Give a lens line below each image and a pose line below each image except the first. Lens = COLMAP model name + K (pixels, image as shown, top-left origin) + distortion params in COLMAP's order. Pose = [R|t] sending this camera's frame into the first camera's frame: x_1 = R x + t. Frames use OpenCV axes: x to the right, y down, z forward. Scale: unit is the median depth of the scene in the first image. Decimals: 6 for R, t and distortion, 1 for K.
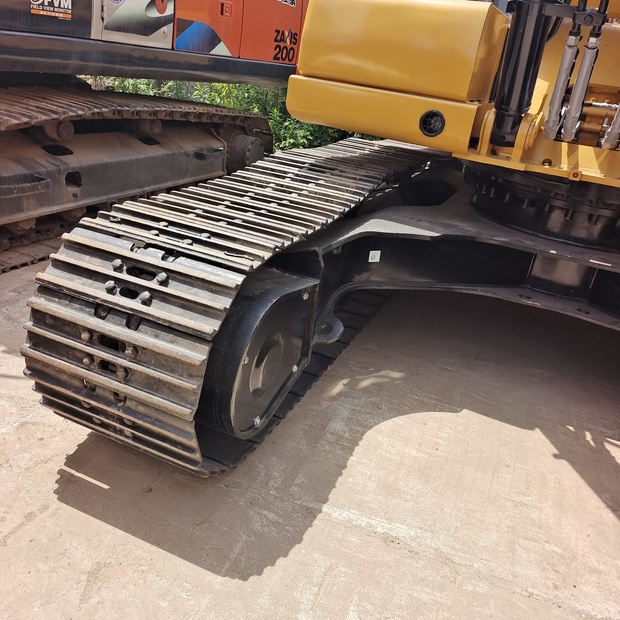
lens RADIAL K [[562.3, 0, 310.8], [0, 562.3, 312.2], [0, 0, 1]] dist [0.031479, 0.000000]
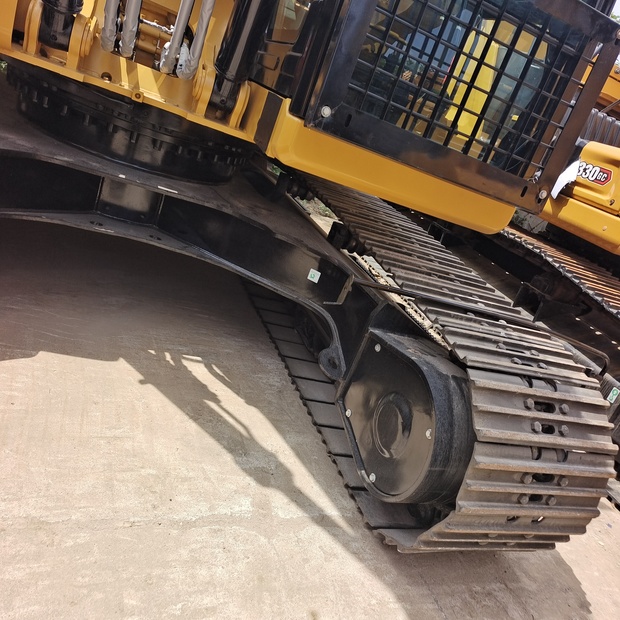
lens RADIAL K [[562.3, 0, 319.9], [0, 562.3, 313.5], [0, 0, 1]] dist [0.031479, 0.000000]
pose [[0.729004, -0.124090, 0.673167, -0.002629], [0.027838, 0.987992, 0.151977, -0.013223], [-0.683943, -0.092053, 0.723705, 0.054266]]
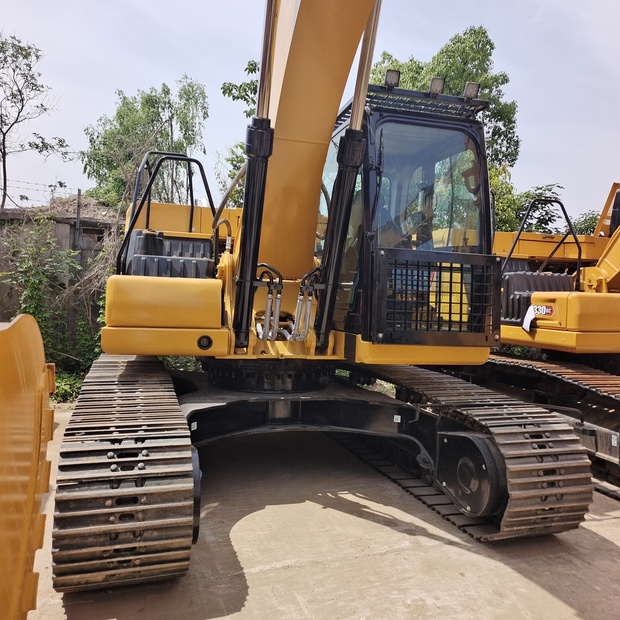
lens RADIAL K [[562.3, 0, 314.3], [0, 562.3, 310.2], [0, 0, 1]] dist [0.031479, 0.000000]
pose [[0.751066, -0.120564, 0.649125, -0.645403], [0.331580, 0.919080, -0.212949, 0.053221], [-0.570924, 0.375176, 0.730266, -0.488457]]
